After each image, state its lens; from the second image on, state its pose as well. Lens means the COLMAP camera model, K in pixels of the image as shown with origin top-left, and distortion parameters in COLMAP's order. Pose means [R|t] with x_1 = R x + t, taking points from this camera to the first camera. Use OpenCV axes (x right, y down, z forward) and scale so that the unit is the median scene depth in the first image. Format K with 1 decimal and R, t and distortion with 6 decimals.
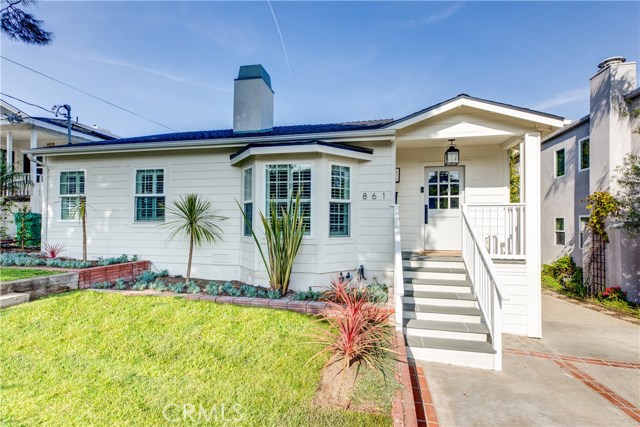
lens RADIAL K [[292.0, 0, 324.4], [0, 292.0, 217.2], [0, 0, 1]] dist [0.010524, -0.002040]
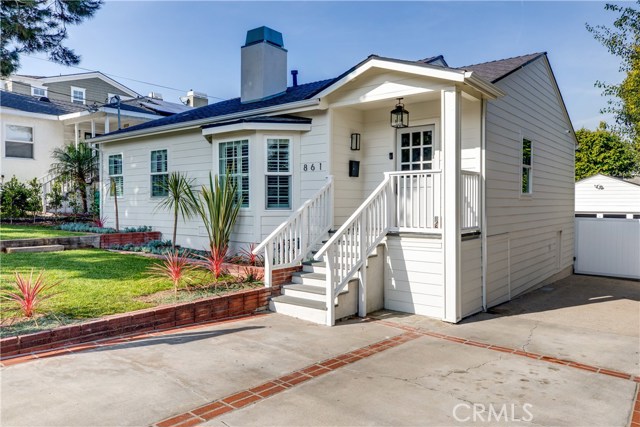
lens RADIAL K [[466.6, 0, 319.3], [0, 466.6, 209.7], [0, 0, 1]] dist [0.012243, -0.001748]
pose [[0.889659, 0.001043, -0.456625, 0.916300], [0.012774, 0.999549, 0.027171, 0.026907], [0.456447, -0.030006, 0.889244, -0.376117]]
